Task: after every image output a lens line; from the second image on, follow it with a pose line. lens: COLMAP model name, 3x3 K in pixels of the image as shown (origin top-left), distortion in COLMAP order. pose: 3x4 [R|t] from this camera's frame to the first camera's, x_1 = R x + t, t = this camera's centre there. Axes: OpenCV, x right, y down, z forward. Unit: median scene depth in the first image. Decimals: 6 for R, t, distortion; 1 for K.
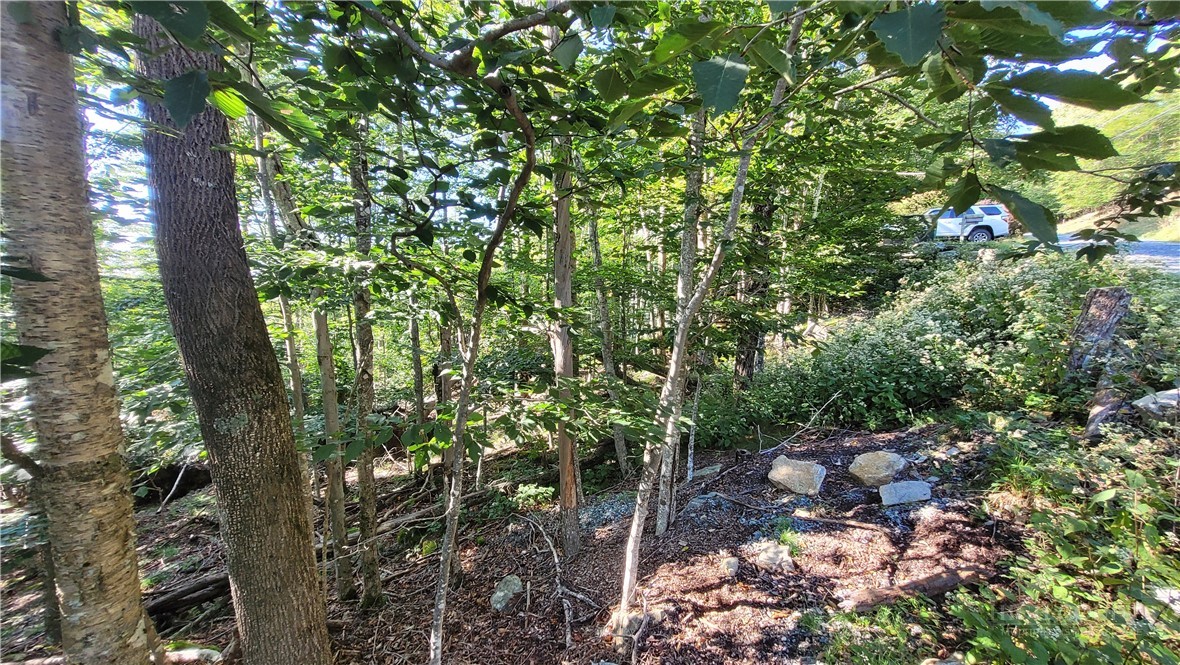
lens RADIAL K [[462.8, 0, 589.0], [0, 462.8, 335.4], [0, 0, 1]] dist [-0.000978, -0.000114]
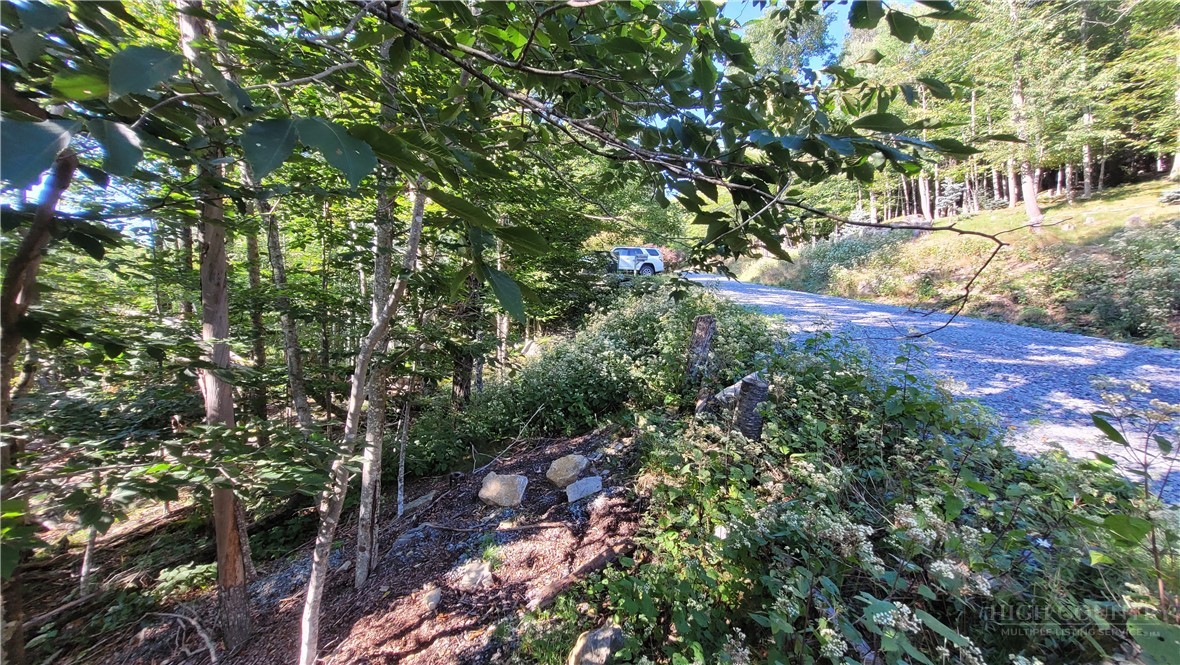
lens RADIAL K [[465.1, 0, 594.0], [0, 465.1, 334.1], [0, 0, 1]] dist [0.000754, -0.000105]
pose [[0.844357, -0.014075, 0.535596, 0.069239], [0.035670, 0.998914, -0.029983, -0.016190], [-0.534592, 0.044421, 0.843942, -0.031534]]
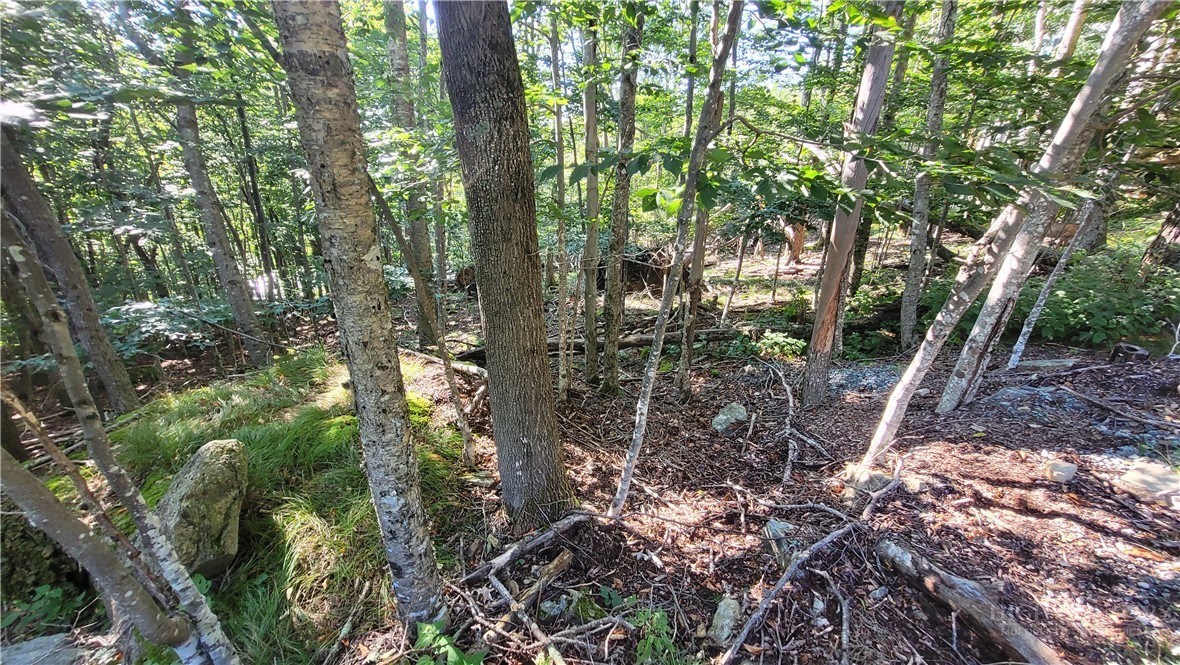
lens RADIAL K [[465.1, 0, 594.0], [0, 465.1, 334.1], [0, 0, 1]] dist [0.000754, -0.000105]
pose [[0.845124, 0.225064, -0.484883, 0.014358], [-0.083871, 0.951643, 0.295535, 0.148128], [0.527950, -0.209096, 0.823133, 0.109667]]
